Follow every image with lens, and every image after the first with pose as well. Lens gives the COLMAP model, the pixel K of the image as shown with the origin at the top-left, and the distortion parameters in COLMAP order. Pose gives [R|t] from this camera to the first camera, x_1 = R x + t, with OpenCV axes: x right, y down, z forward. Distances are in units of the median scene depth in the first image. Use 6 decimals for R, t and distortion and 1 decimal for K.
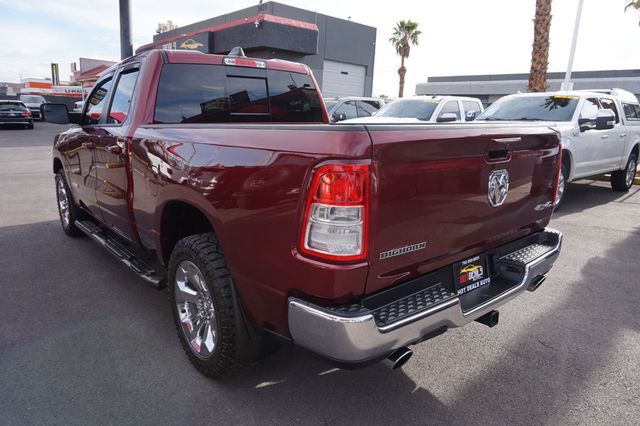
lens RADIAL K [[438.6, 0, 320.0], [0, 438.6, 213.0], [0, 0, 1]] dist [-0.049791, 0.038168]
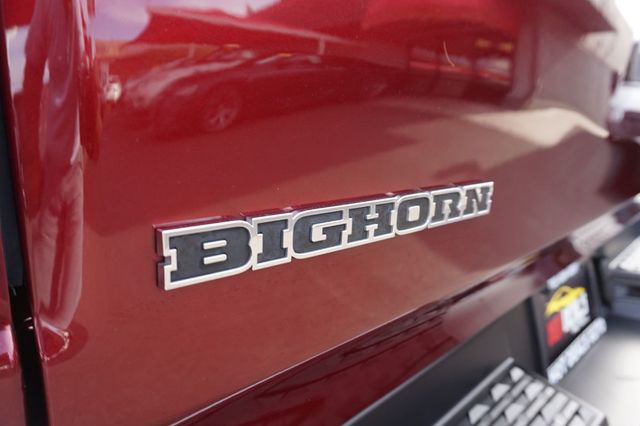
lens RADIAL K [[438.6, 0, 320.0], [0, 438.6, 213.0], [0, 0, 1]] dist [-0.049791, 0.038168]
pose [[0.996810, -0.038294, 0.070031, 0.119475], [0.042461, 0.997354, -0.059010, 0.067681], [-0.067586, 0.061796, 0.995798, 0.635417]]
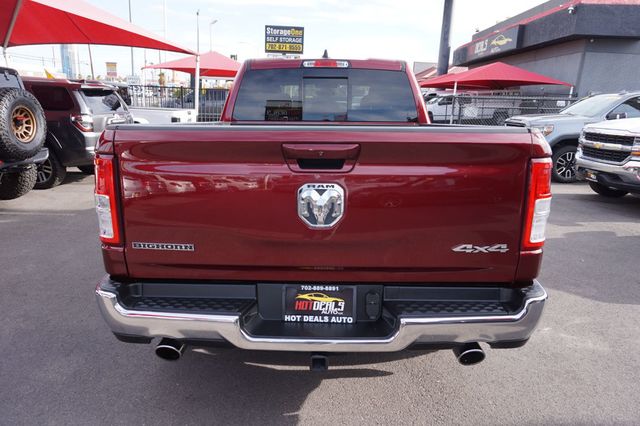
lens RADIAL K [[438.6, 0, 320.0], [0, 438.6, 213.0], [0, 0, 1]] dist [-0.049791, 0.038168]
pose [[0.740512, 0.146184, -0.655952, 0.850489], [-0.144395, 0.987869, 0.057145, -0.080052], [0.656348, 0.052399, 0.752637, 0.344273]]
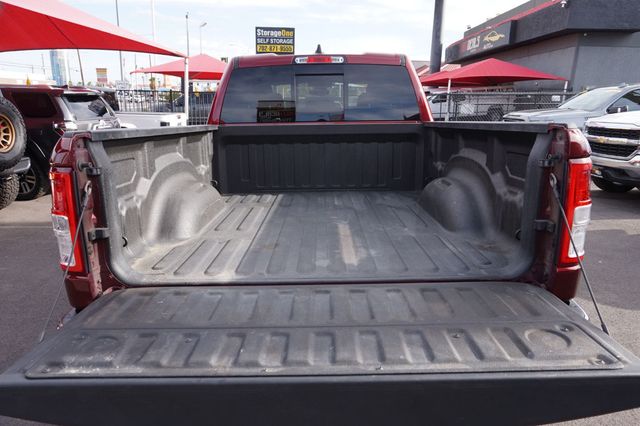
lens RADIAL K [[437.6, 0, 320.0], [0, 437.6, 213.0], [0, 0, 1]] dist [-0.055884, 0.036717]
pose [[0.750921, 0.125295, -0.648397, 0.746350], [-0.118504, 0.991465, 0.054347, -0.098570], [0.649673, 0.036028, 0.759360, 0.446468]]
